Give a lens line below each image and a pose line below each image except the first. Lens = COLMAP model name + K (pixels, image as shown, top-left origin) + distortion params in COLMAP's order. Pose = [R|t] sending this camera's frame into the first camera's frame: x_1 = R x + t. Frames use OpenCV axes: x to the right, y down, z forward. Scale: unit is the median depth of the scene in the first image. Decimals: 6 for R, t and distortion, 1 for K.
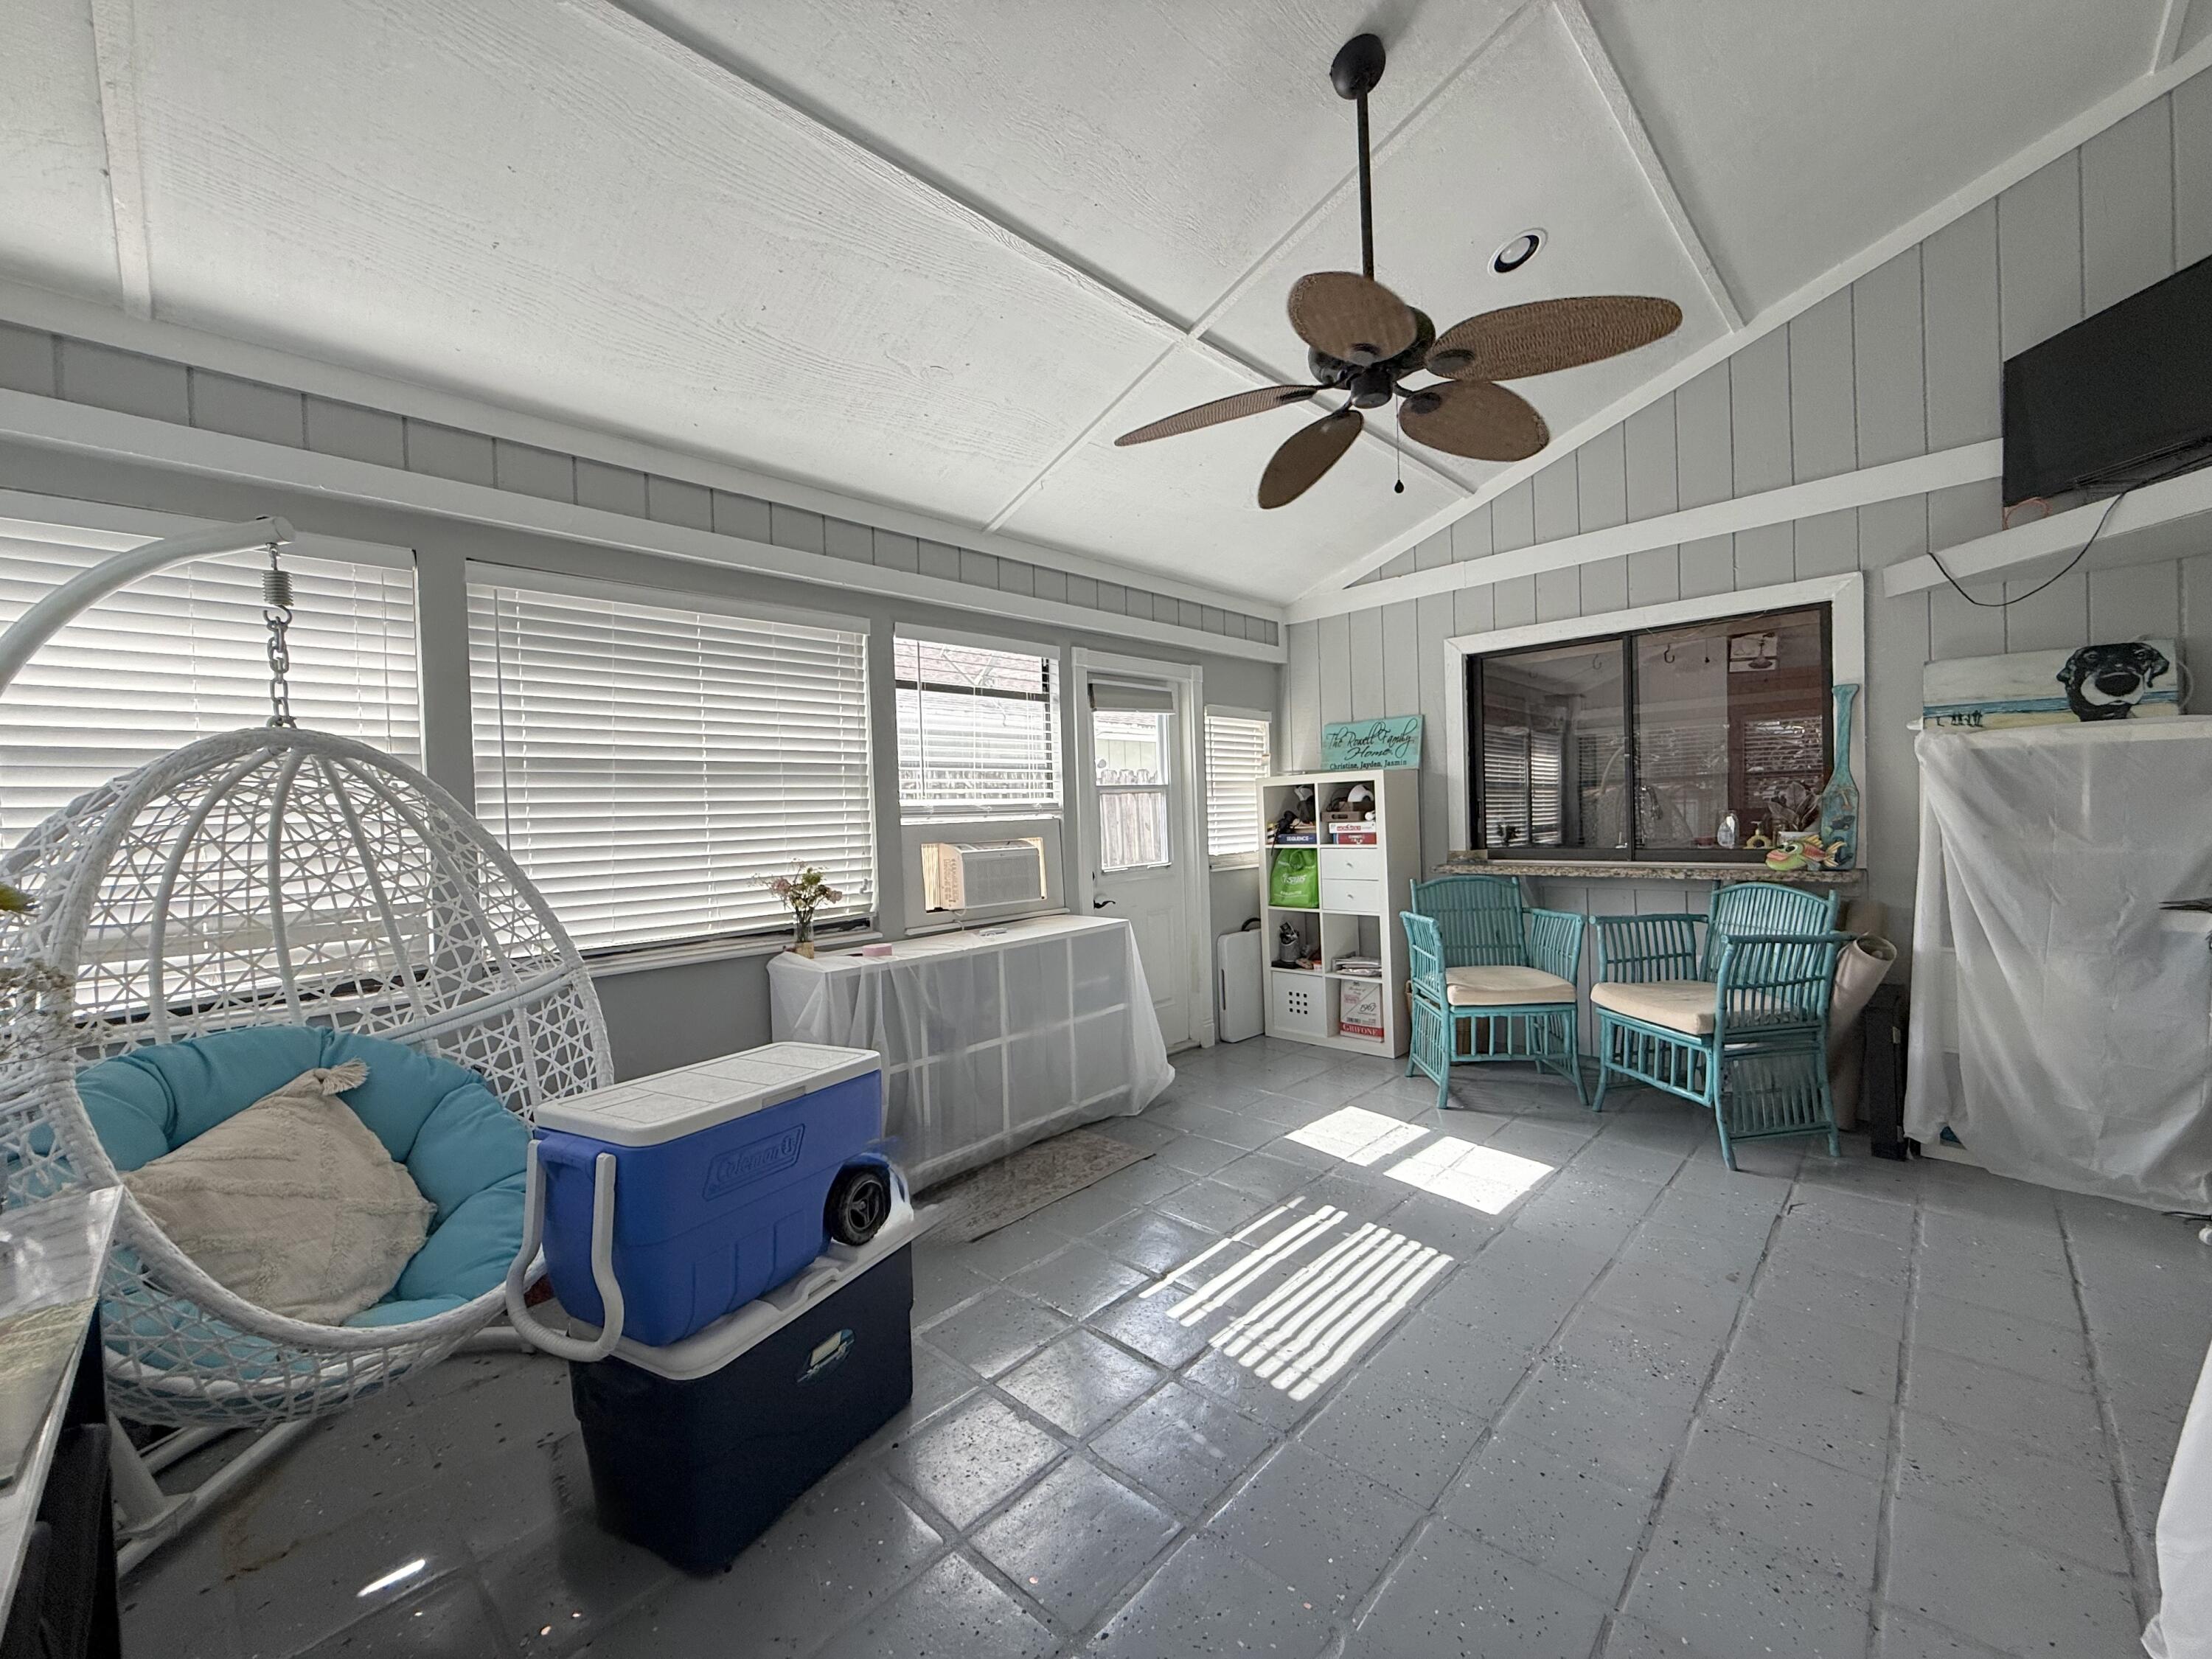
lens RADIAL K [[881.9, 0, 1097.7], [0, 881.9, 830.8], [0, 0, 1]] dist [-0.000720, -0.000060]
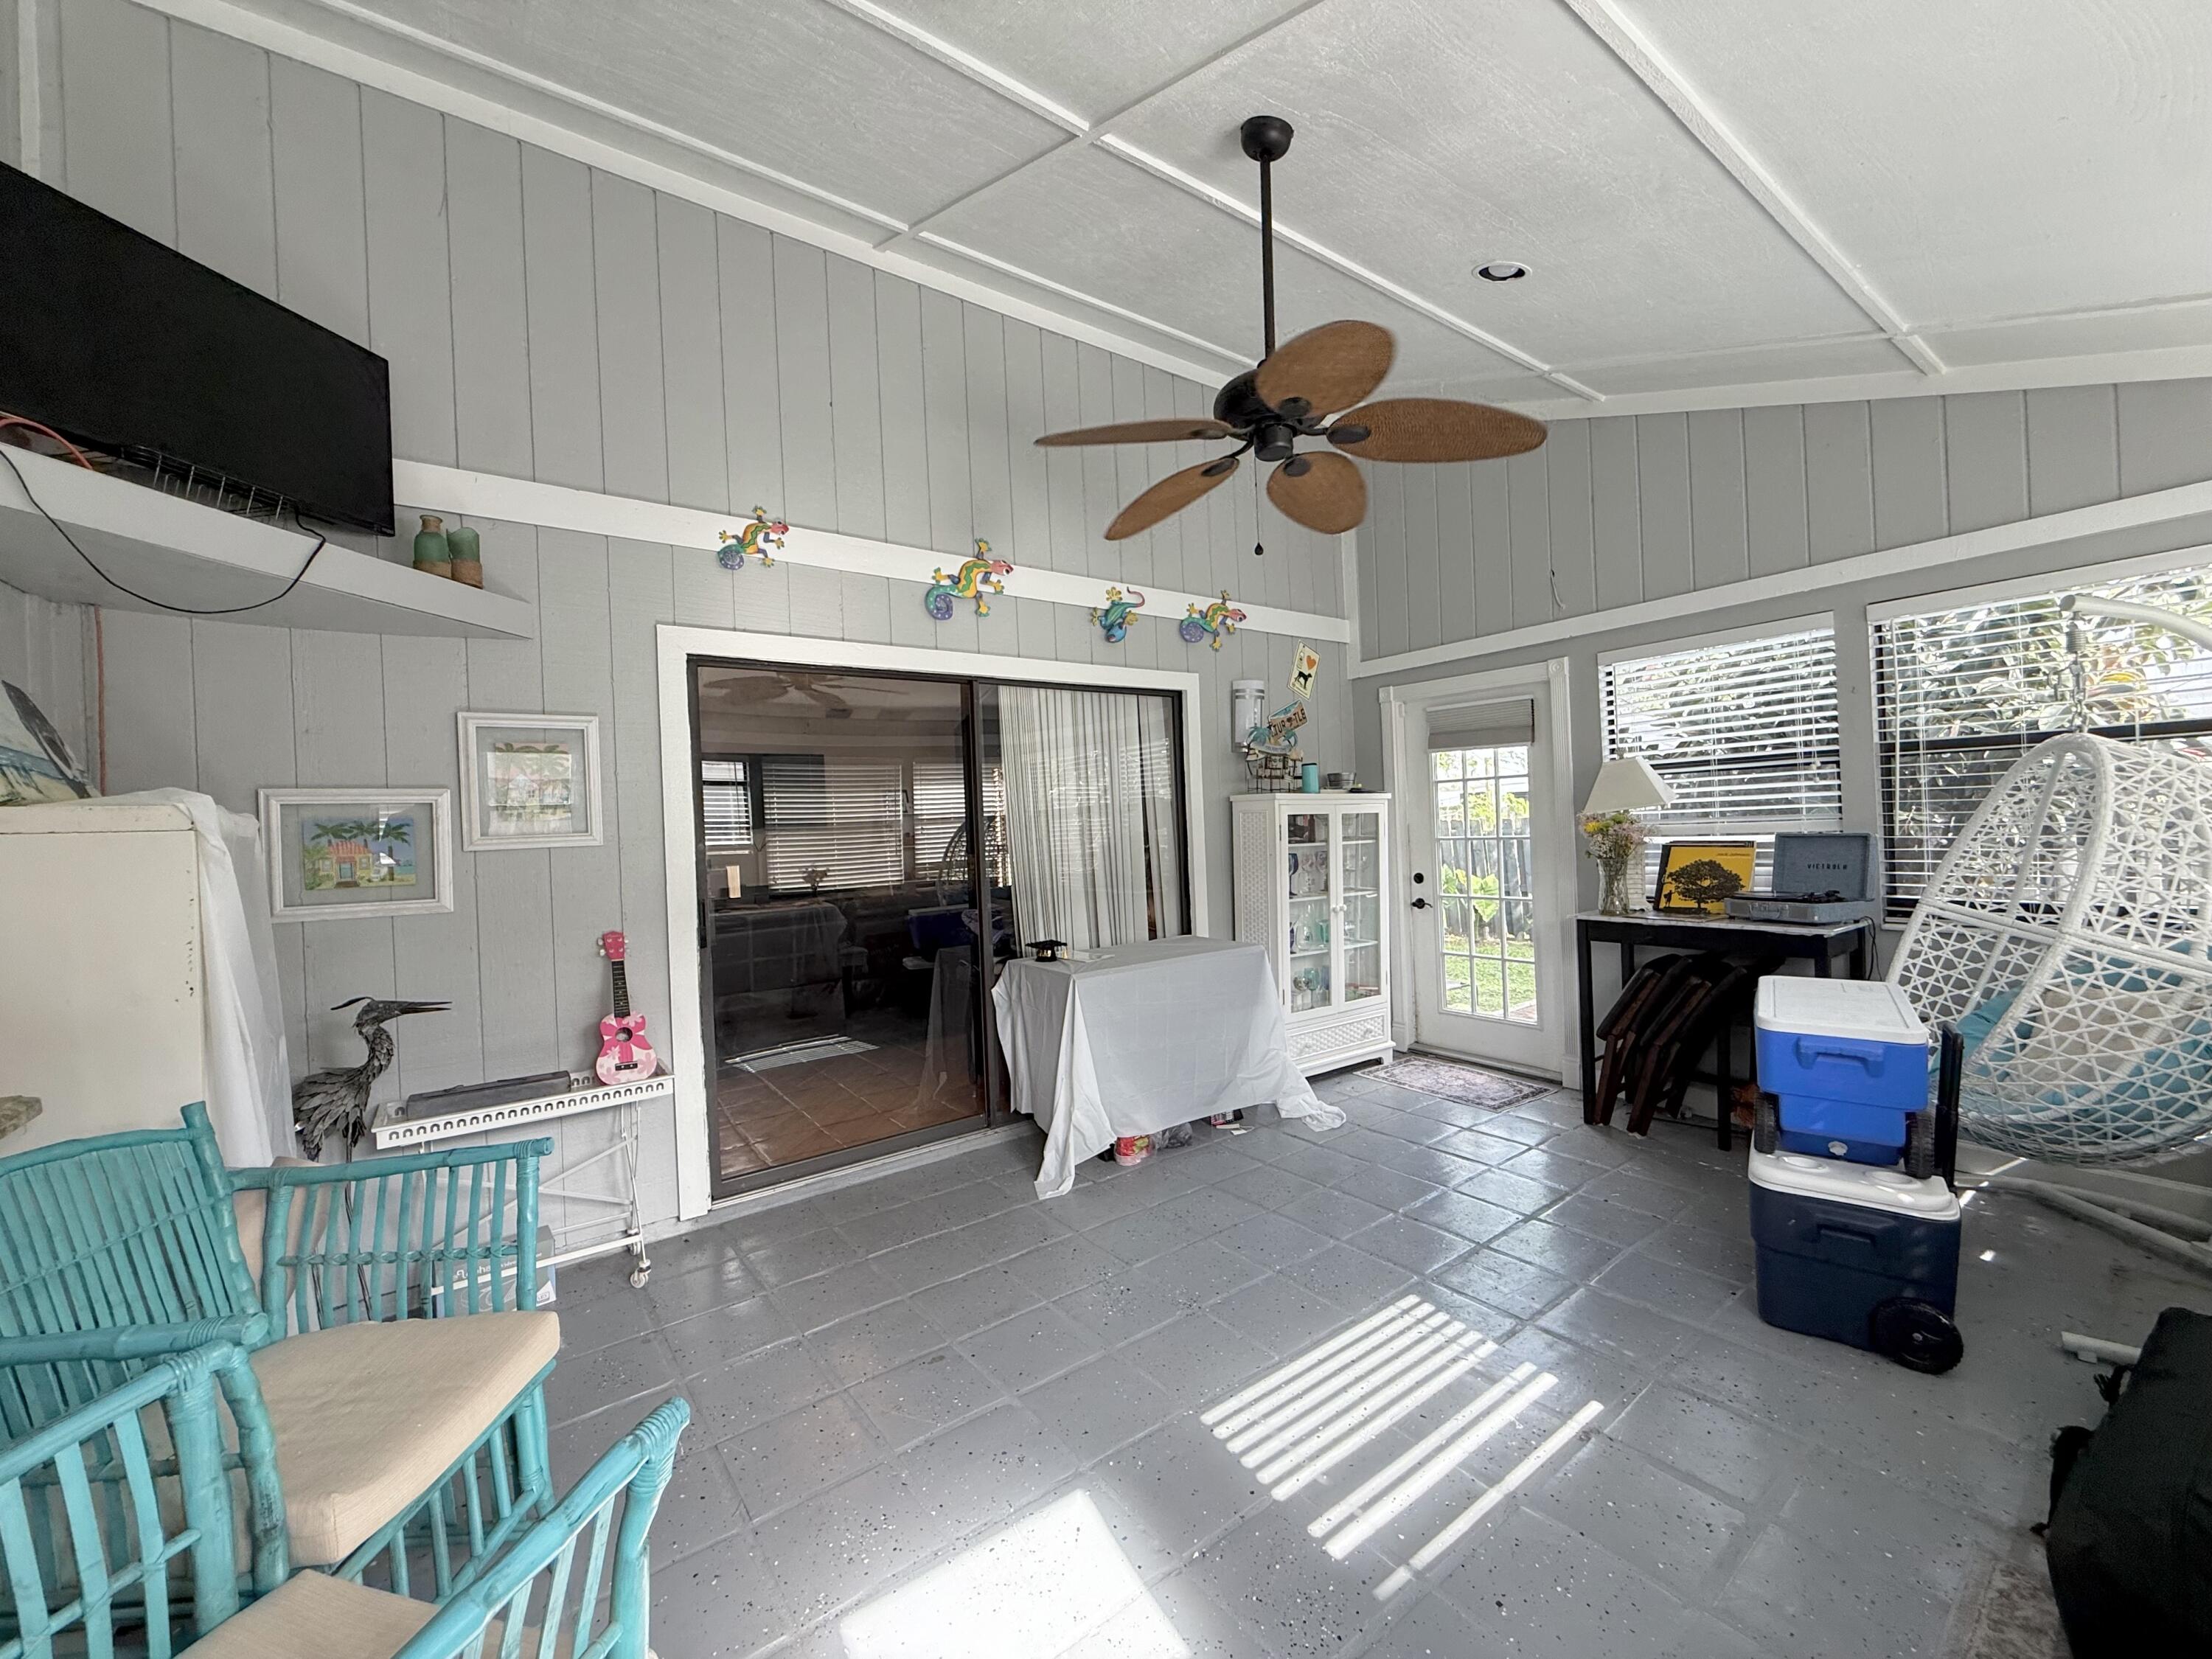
lens RADIAL K [[881.9, 0, 1097.7], [0, 881.9, 830.8], [0, 0, 1]] dist [-0.000720, -0.000060]
pose [[-0.985037, 0.072048, 0.156562, 0.246873], [0.075630, 0.996990, 0.017035, -0.049346], [-0.154864, 0.028621, -0.987521, 1.330428]]
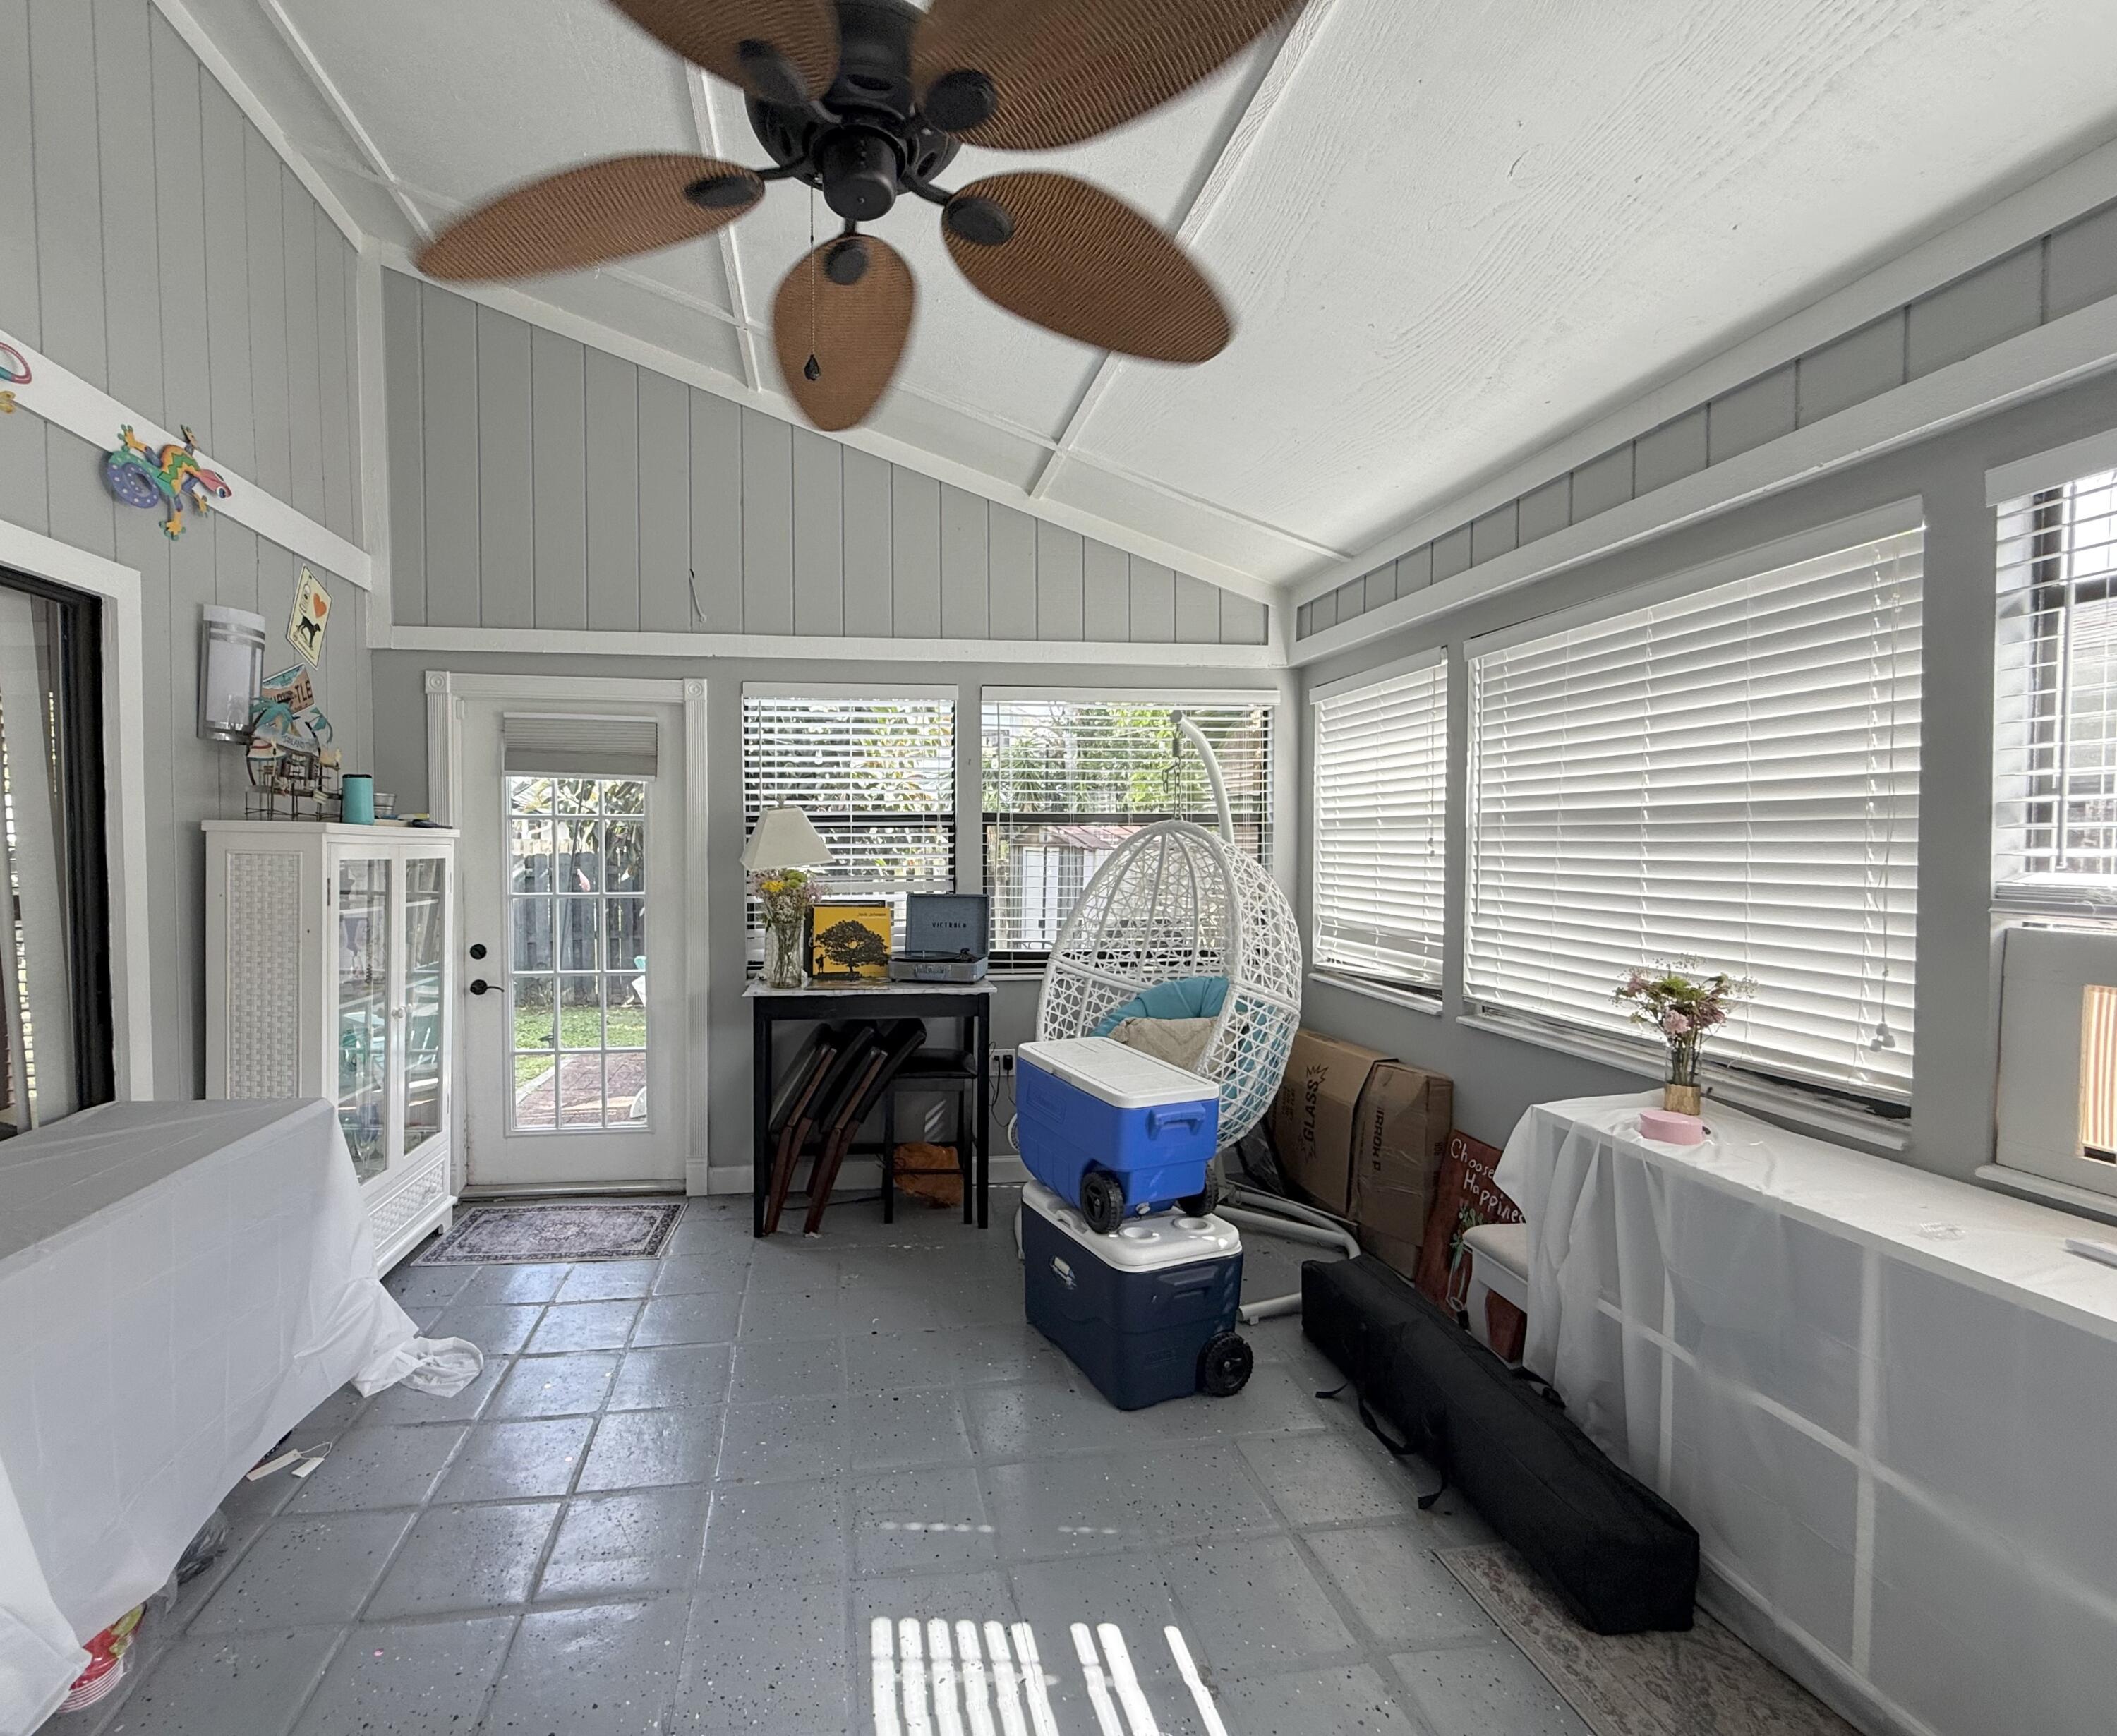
lens RADIAL K [[950.1, 0, 947.6], [0, 950.1, 872.5], [0, 0, 1]] dist [0.001108, -0.000326]
pose [[-0.617724, 0.059193, -0.784164, 0.488827], [0.005940, 0.997486, 0.070617, -0.073550], [0.786373, 0.038964, -0.616522, 0.908166]]
